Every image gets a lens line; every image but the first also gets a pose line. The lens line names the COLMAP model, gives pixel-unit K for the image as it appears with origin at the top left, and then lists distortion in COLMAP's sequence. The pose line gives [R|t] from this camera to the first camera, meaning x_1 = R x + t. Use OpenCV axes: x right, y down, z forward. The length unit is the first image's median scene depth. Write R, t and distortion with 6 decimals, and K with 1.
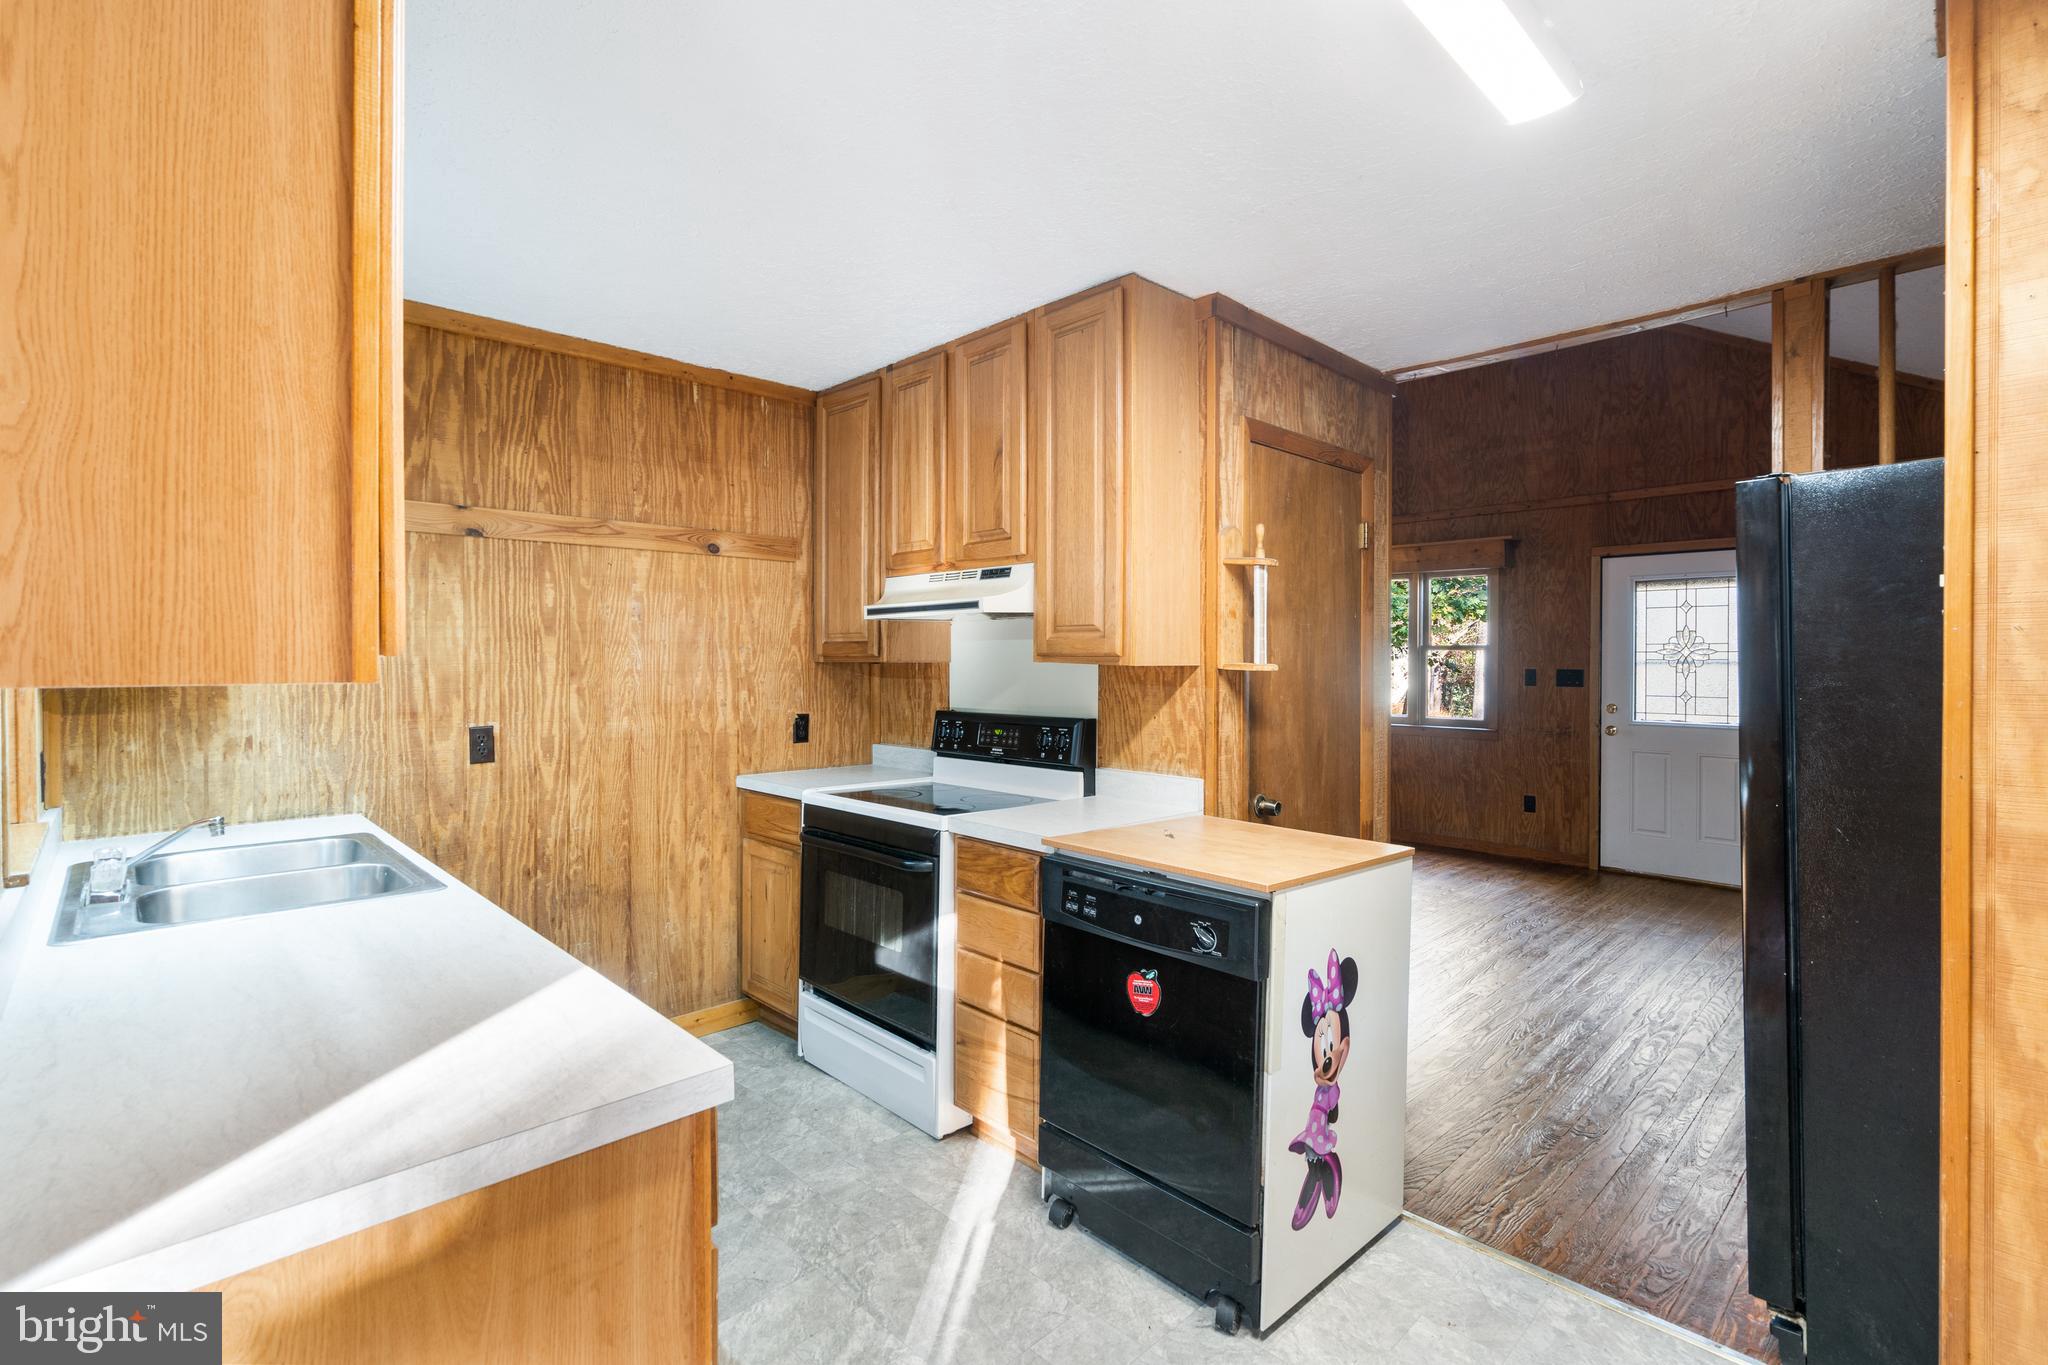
lens RADIAL K [[941.0, 0, 1001.6], [0, 941.0, 672.0], [0, 0, 1]] dist [-0.005041, 0.001546]
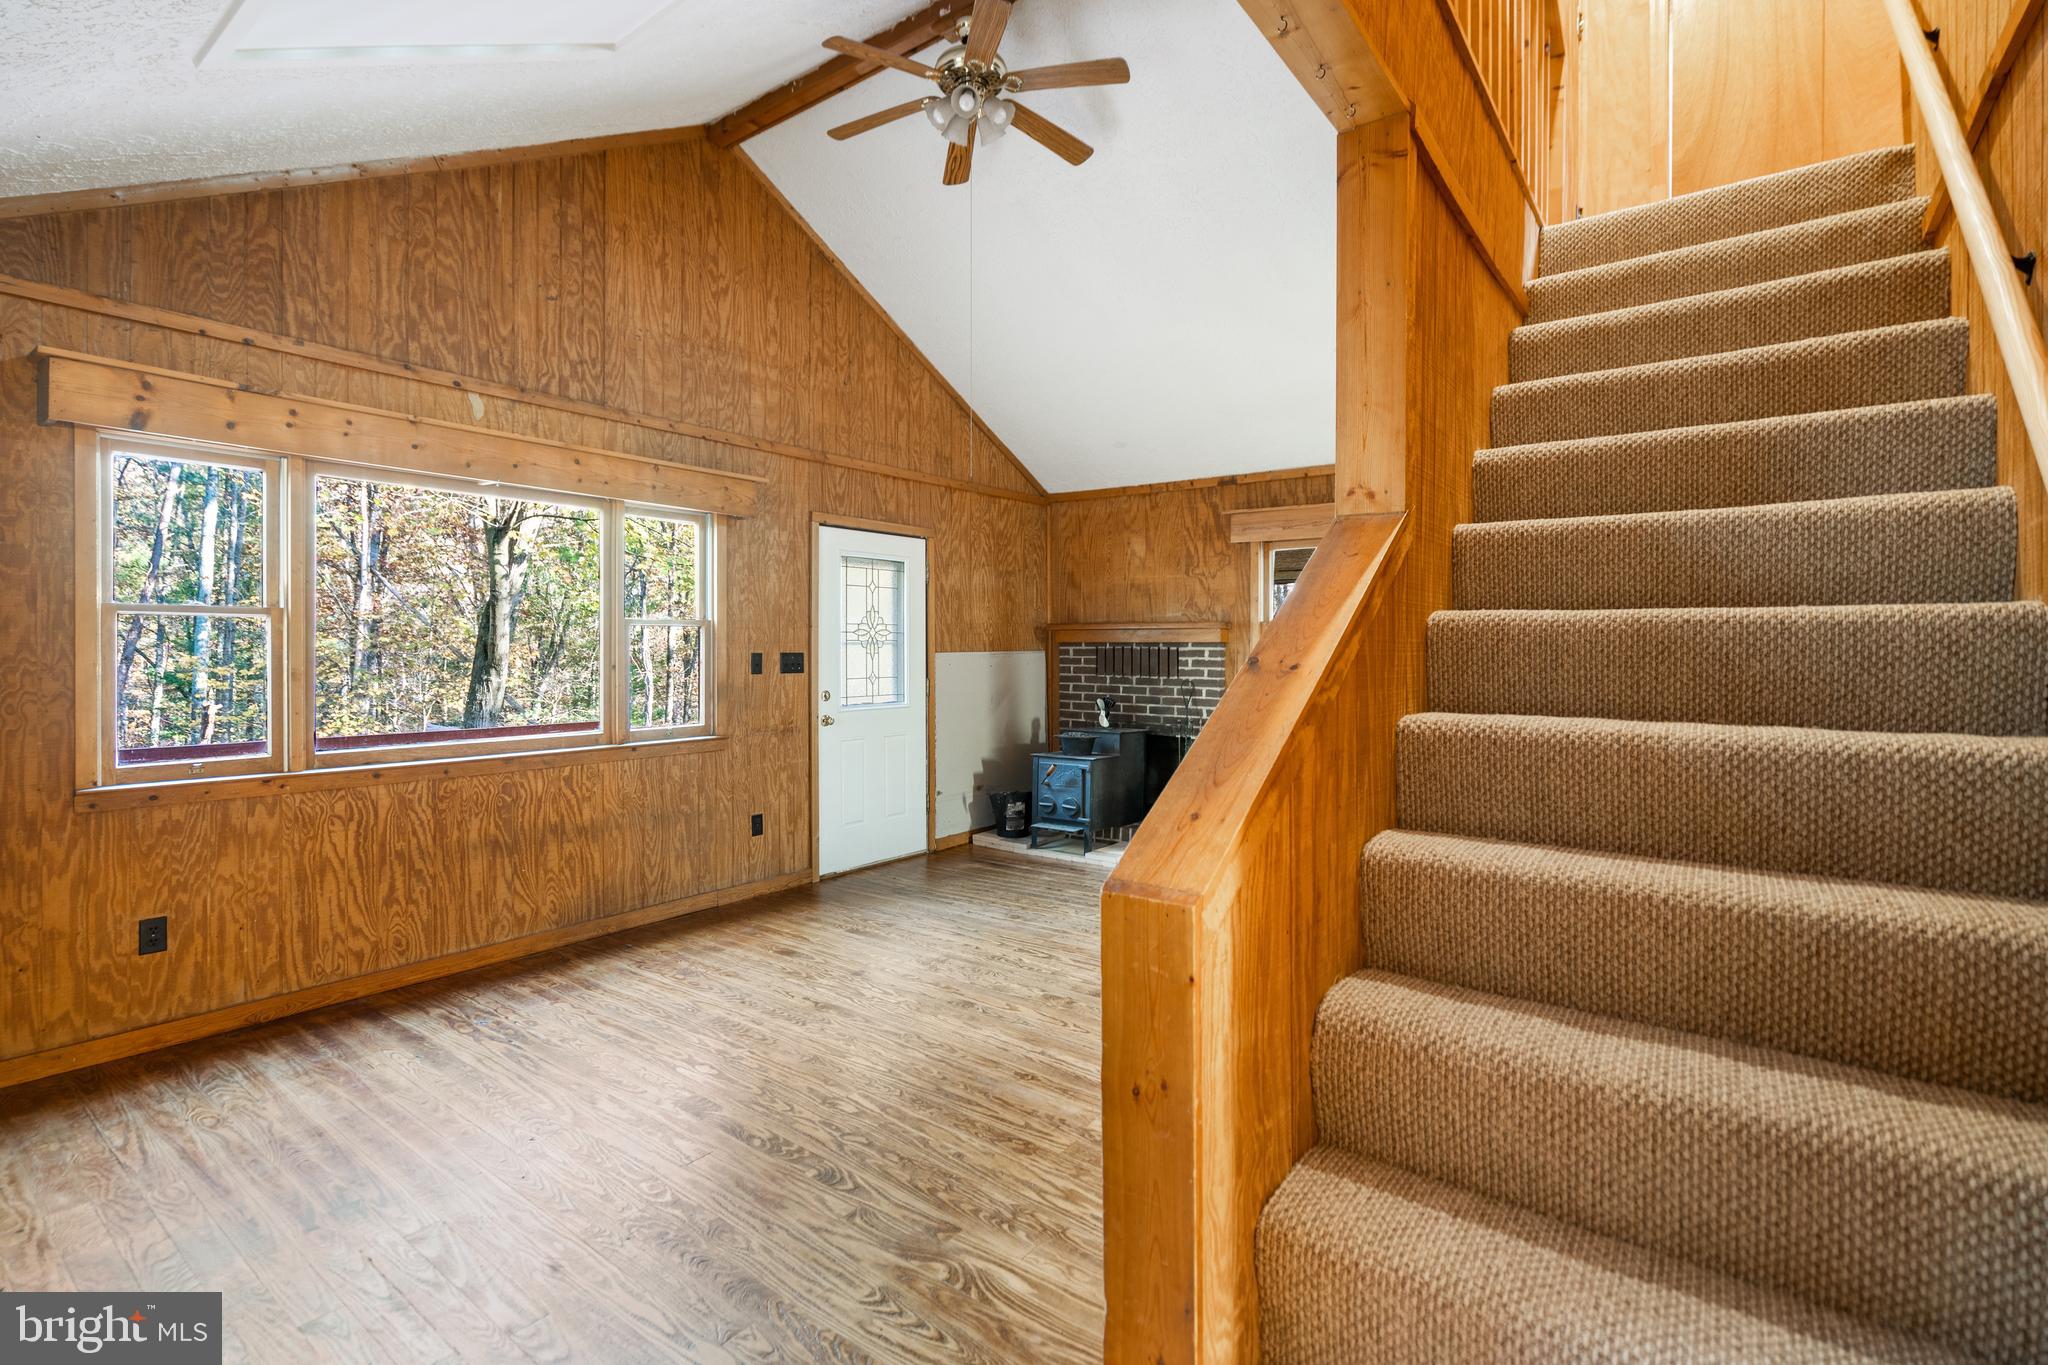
lens RADIAL K [[941.0, 0, 1019.8], [0, 941.0, 648.6], [0, 0, 1]] dist [-0.005041, 0.001546]
pose [[-0.161705, -0.003642, 0.986832, -0.259181], [0.012752, 0.999902, 0.005780, -0.008447], [-0.986757, 0.013518, -0.161643, 0.959915]]
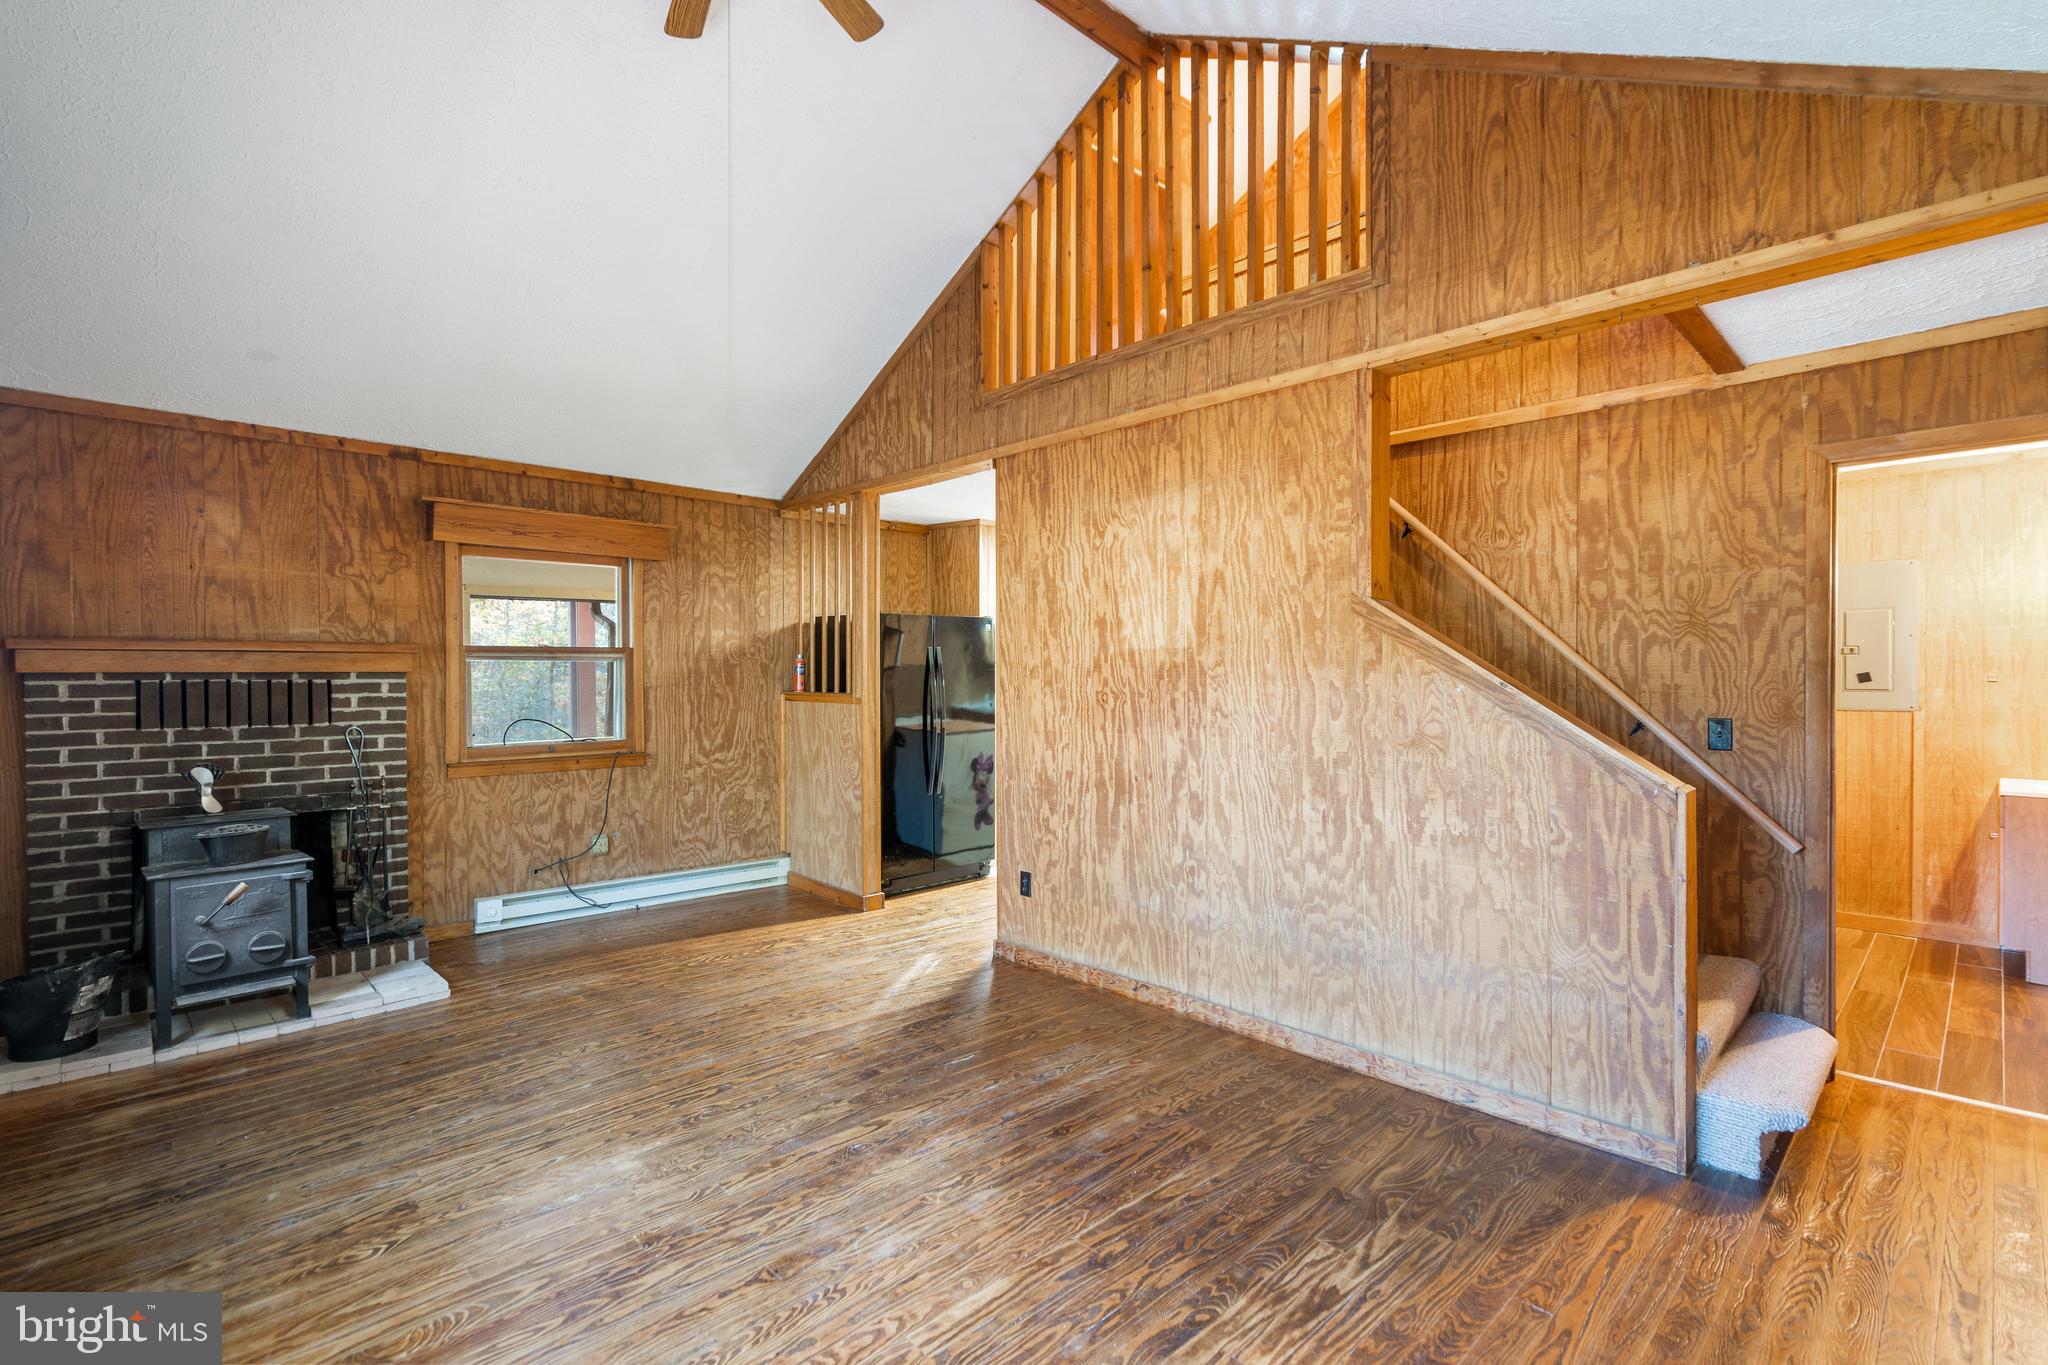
lens RADIAL K [[941.0, 0, 1006.4], [0, 941.0, 677.4], [0, 0, 1]] dist [-0.005041, 0.001546]
pose [[-0.999977, 0.004467, 0.005036, 0.230421], [0.004571, 0.999773, 0.020805, -0.015409], [-0.004942, 0.020828, -0.999771, 1.326002]]
